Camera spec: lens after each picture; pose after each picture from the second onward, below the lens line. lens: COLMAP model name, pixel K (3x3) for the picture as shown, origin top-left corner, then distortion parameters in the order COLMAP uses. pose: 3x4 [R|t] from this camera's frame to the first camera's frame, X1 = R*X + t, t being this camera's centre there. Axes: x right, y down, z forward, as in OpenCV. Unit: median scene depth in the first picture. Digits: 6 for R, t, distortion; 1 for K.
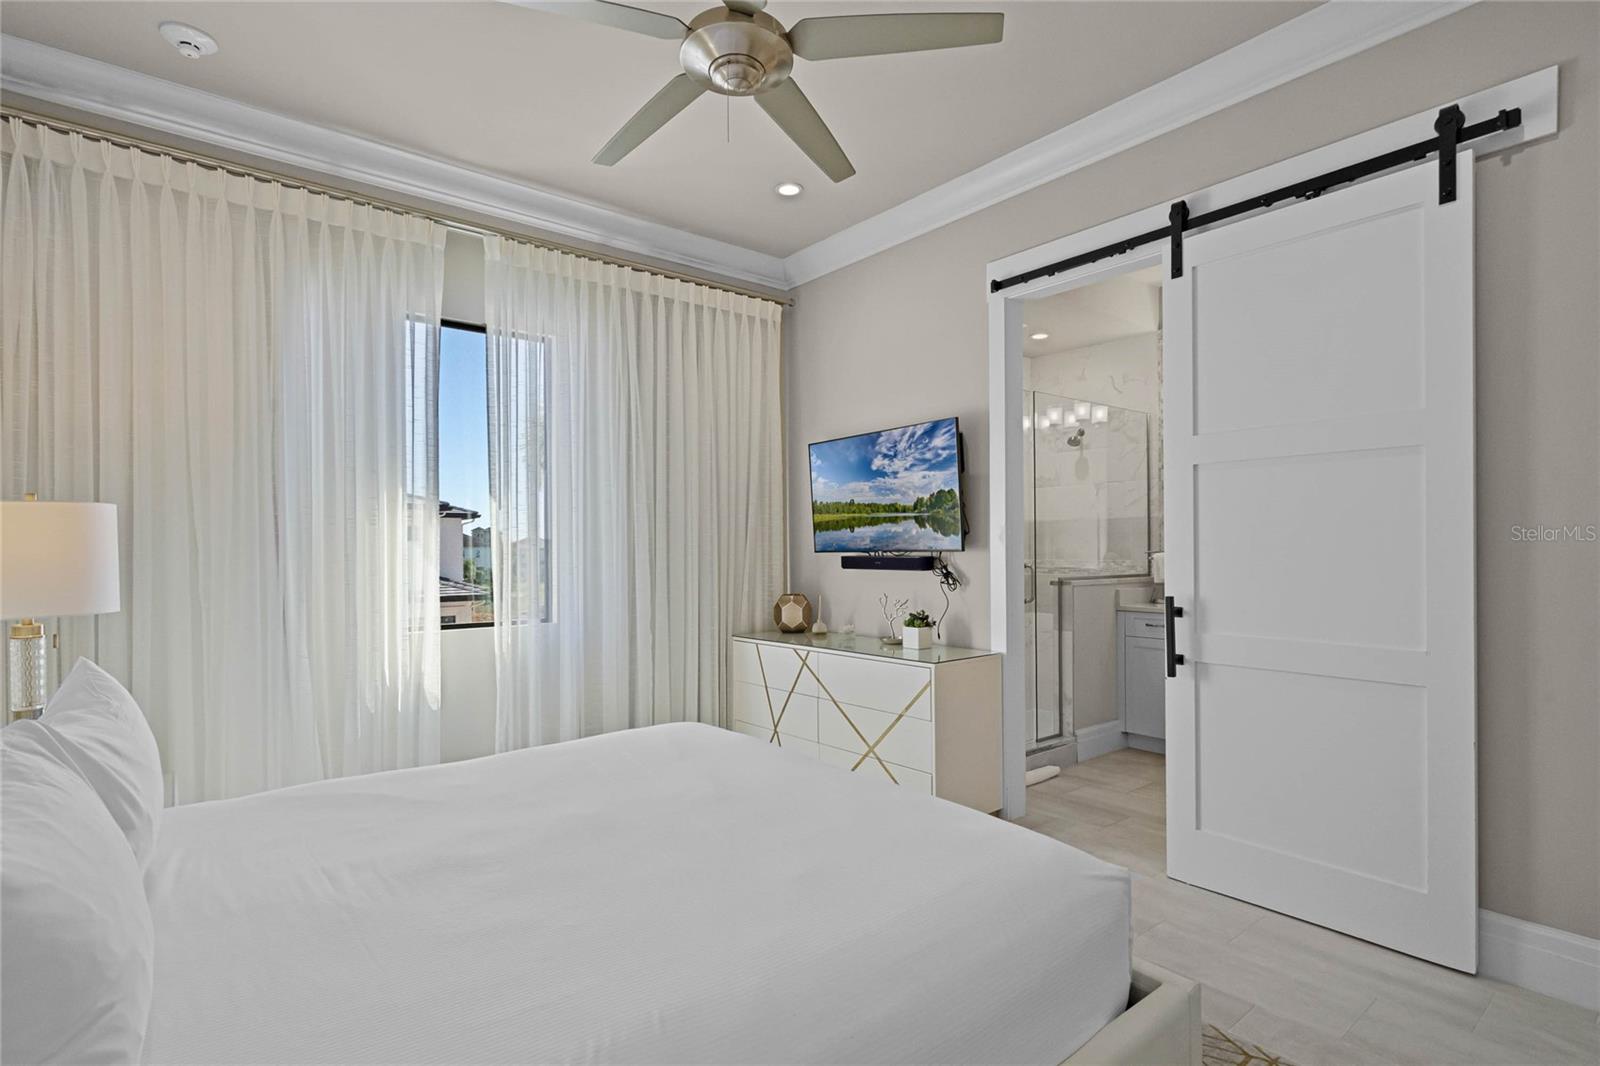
lens RADIAL K [[799.1, 0, 795.5], [0, 799.1, 535.7], [0, 0, 1]] dist [0.016850, 0.000462]
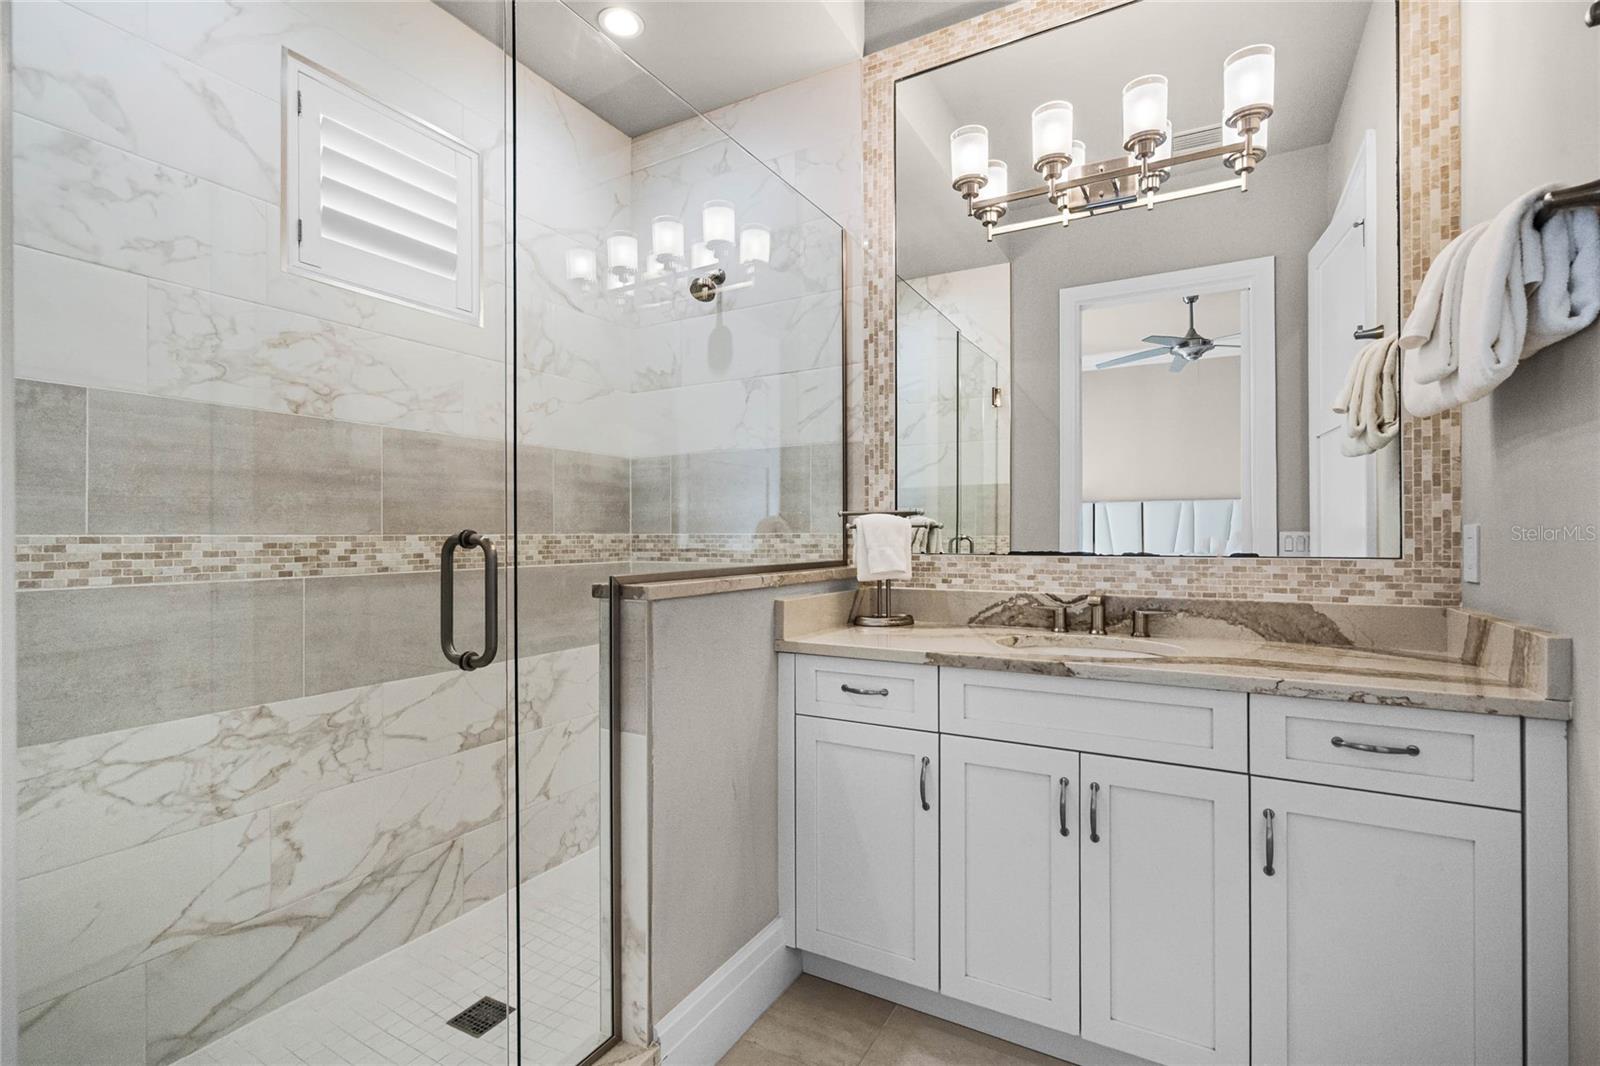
lens RADIAL K [[723.7, 0, 805.9], [0, 723.7, 534.8], [0, 0, 1]] dist [-0.018253, 0.001195]
pose [[0.926109, 0.000560, 0.377255, 0.276037], [-0.004739, 0.999937, 0.010150, 0.029966], [-0.377226, -0.011188, 0.926054, 0.654893]]
